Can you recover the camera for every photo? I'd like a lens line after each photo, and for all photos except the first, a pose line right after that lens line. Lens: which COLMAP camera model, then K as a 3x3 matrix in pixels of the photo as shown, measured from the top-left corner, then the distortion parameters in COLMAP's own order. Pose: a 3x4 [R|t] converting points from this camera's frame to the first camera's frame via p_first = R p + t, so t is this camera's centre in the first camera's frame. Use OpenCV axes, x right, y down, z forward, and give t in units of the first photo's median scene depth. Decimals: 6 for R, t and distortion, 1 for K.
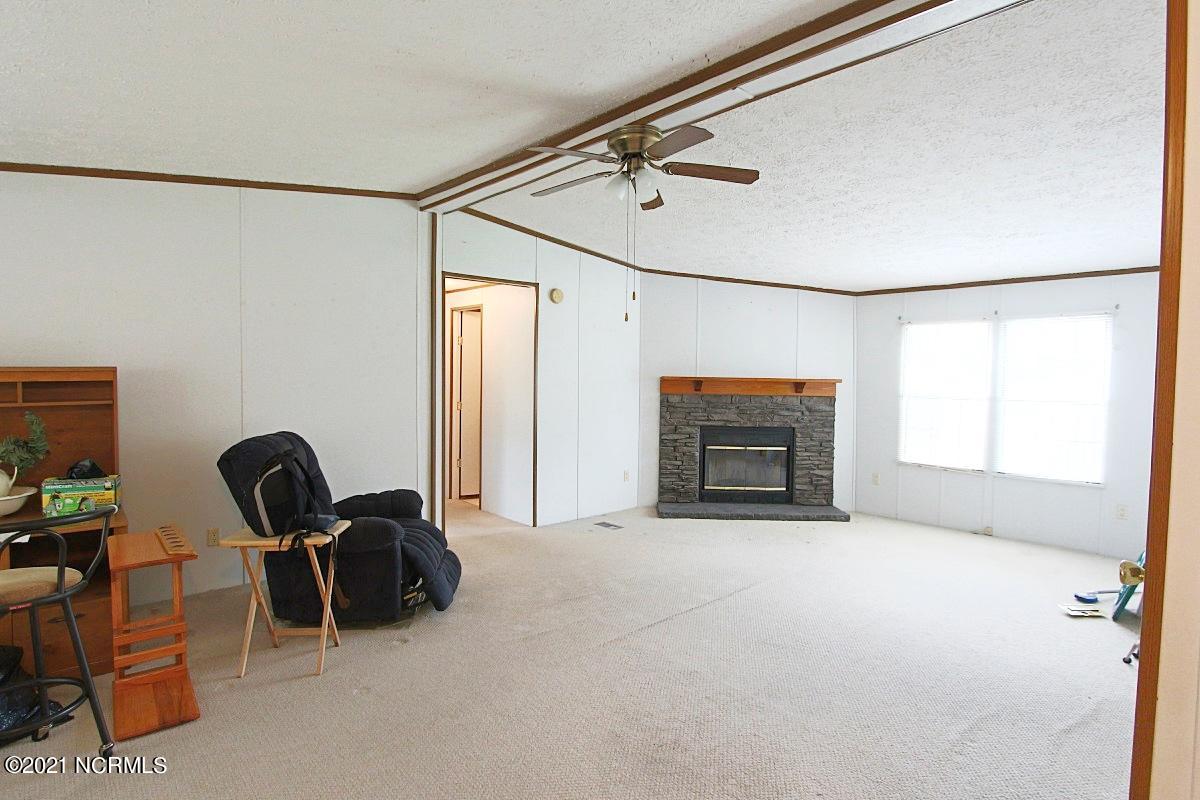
lens RADIAL K [[620.1, 0, 600.3], [0, 620.1, 395.2], [0, 0, 1]] dist [-0.017994, 0.004105]
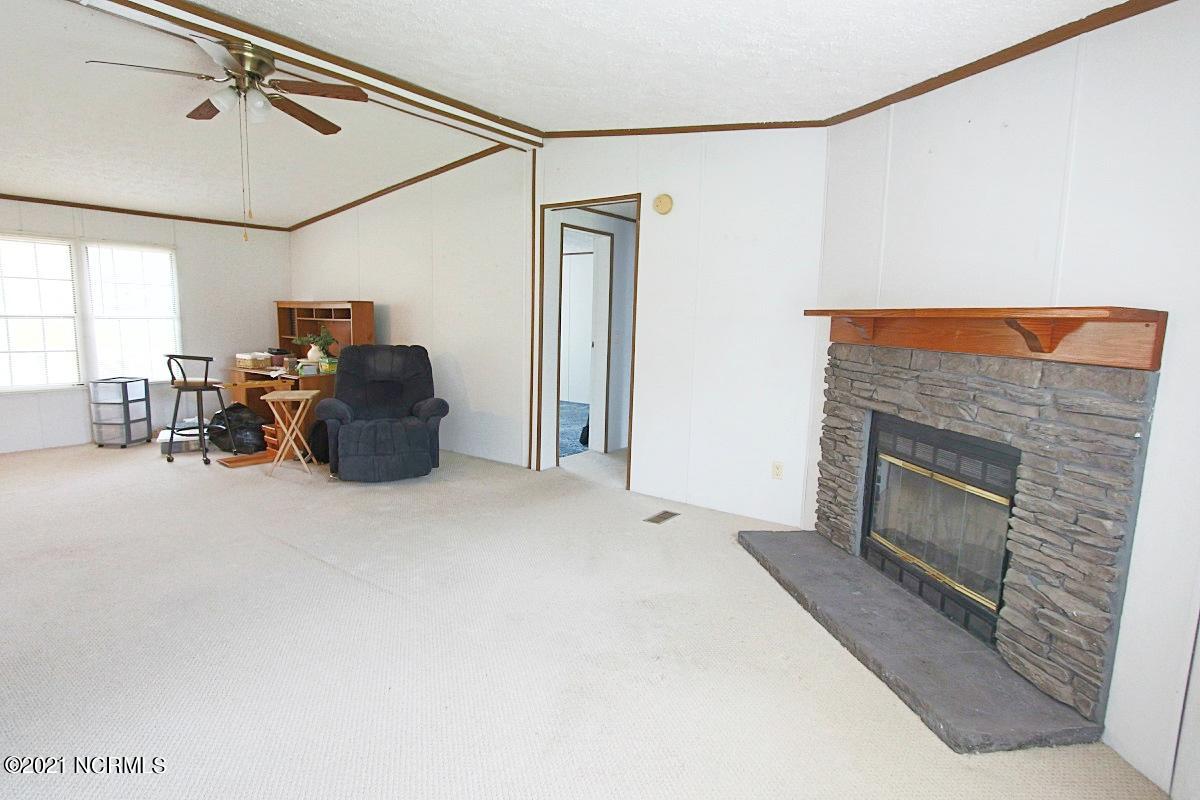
lens RADIAL K [[620.1, 0, 603.5], [0, 620.1, 397.8], [0, 0, 1]] dist [-0.017994, 0.004105]
pose [[0.196203, 0.117491, -0.973499, 0.607805], [-0.057959, 0.992449, 0.108097, -0.001364], [0.978849, 0.035214, 0.201532, 0.693677]]
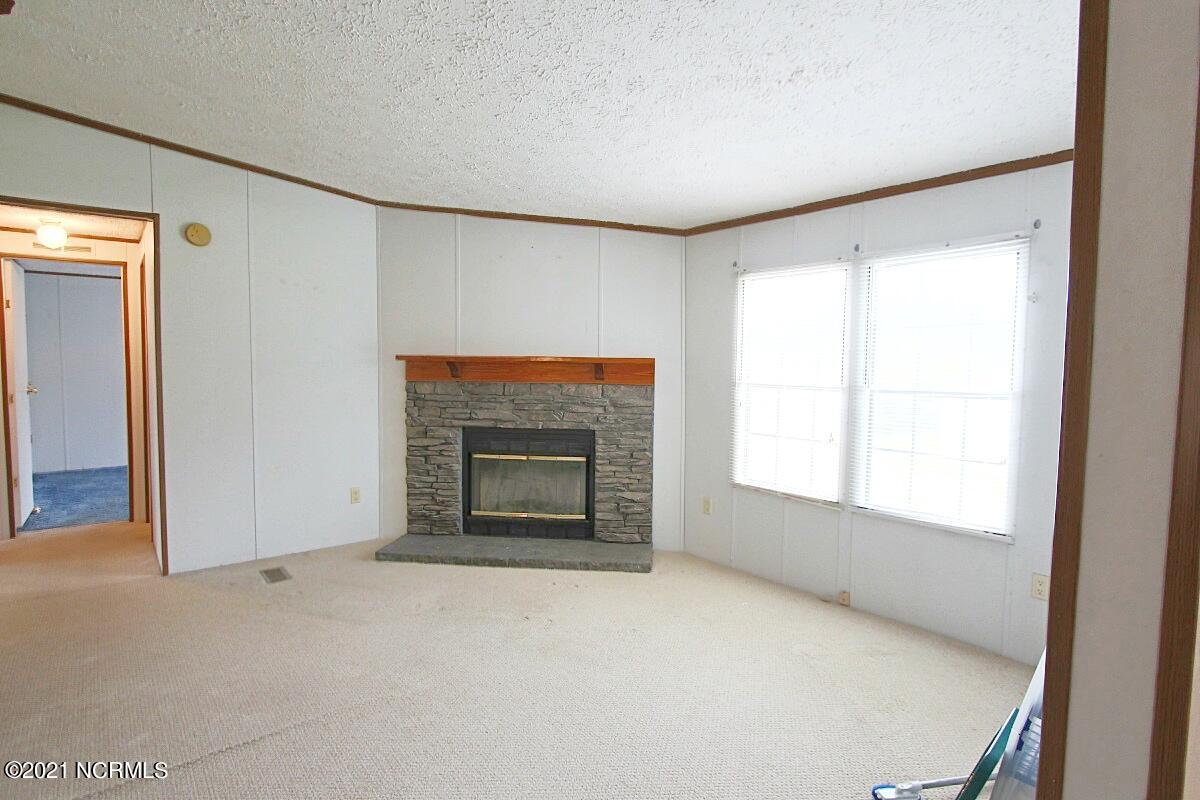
lens RADIAL K [[620.1, 0, 602.6], [0, 620.1, 409.4], [0, 0, 1]] dist [-0.017994, 0.004105]
pose [[0.998566, 0.002769, -0.053470, 0.359986], [-0.000616, 0.999190, 0.040243, 0.001400], [0.053538, -0.040153, 0.997758, 0.312229]]
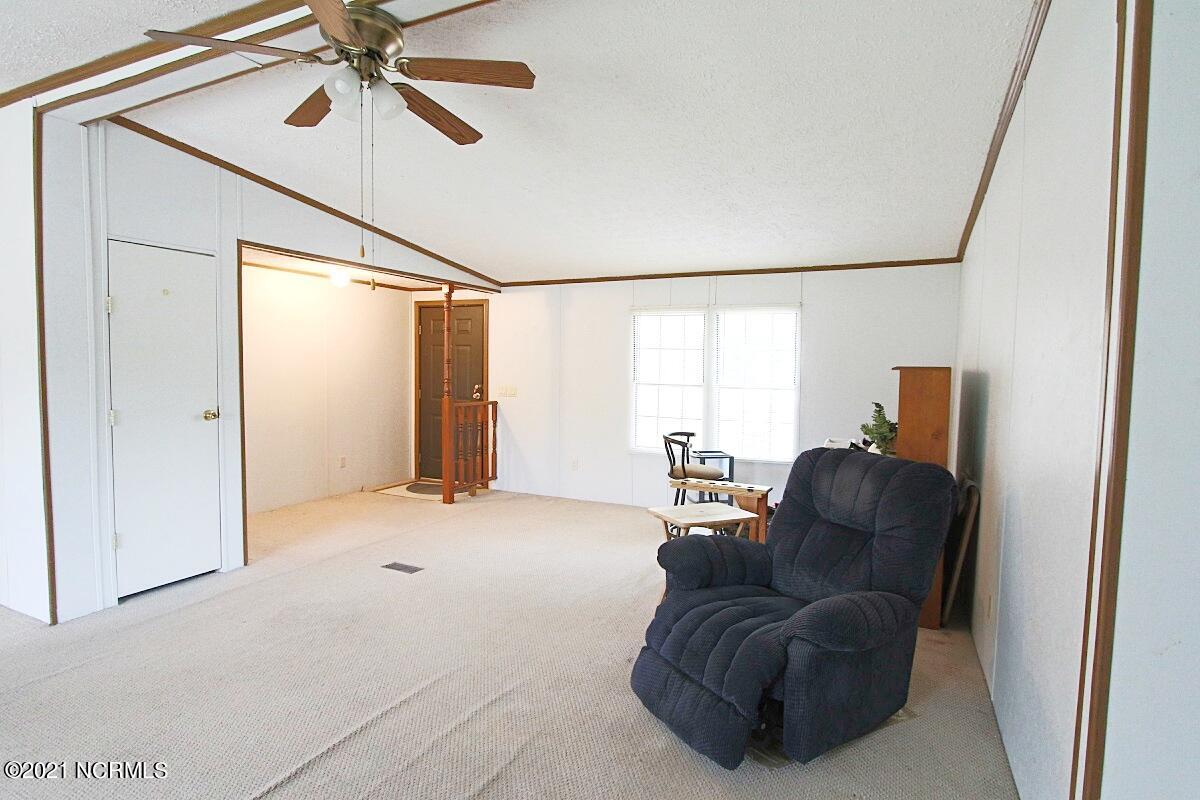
lens RADIAL K [[620.1, 0, 599.3], [0, 620.1, 397.0], [0, 0, 1]] dist [-0.017994, 0.004105]
pose [[-0.929264, -0.003676, -0.369398, 0.033440], [-0.039406, 0.995231, 0.089228, -0.035004], [0.367309, 0.097473, -0.924977, 0.892974]]
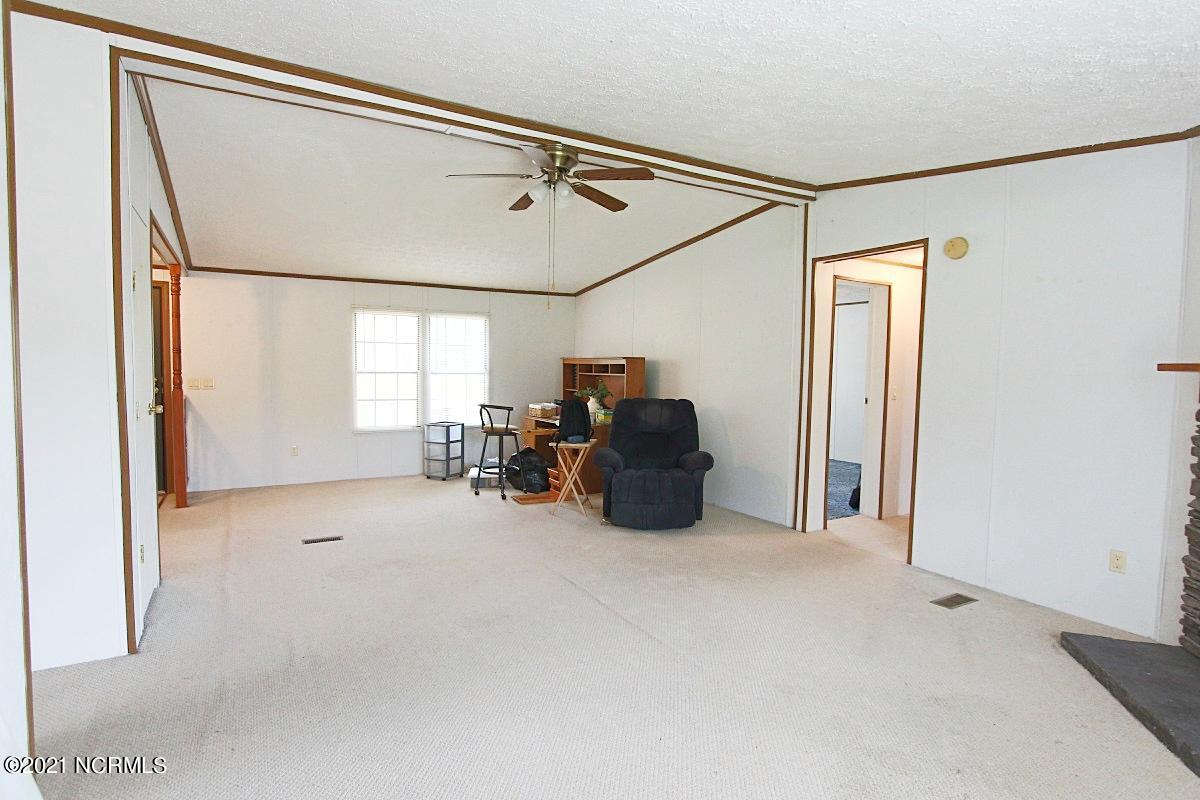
lens RADIAL K [[620.1, 0, 602.8], [0, 620.1, 397.8], [0, 0, 1]] dist [-0.017994, 0.004105]
pose [[-0.207597, 0.036363, -0.977538, 0.610648], [-0.055230, 0.997279, 0.048826, -0.004971], [0.976654, 0.064126, -0.205023, 0.679613]]
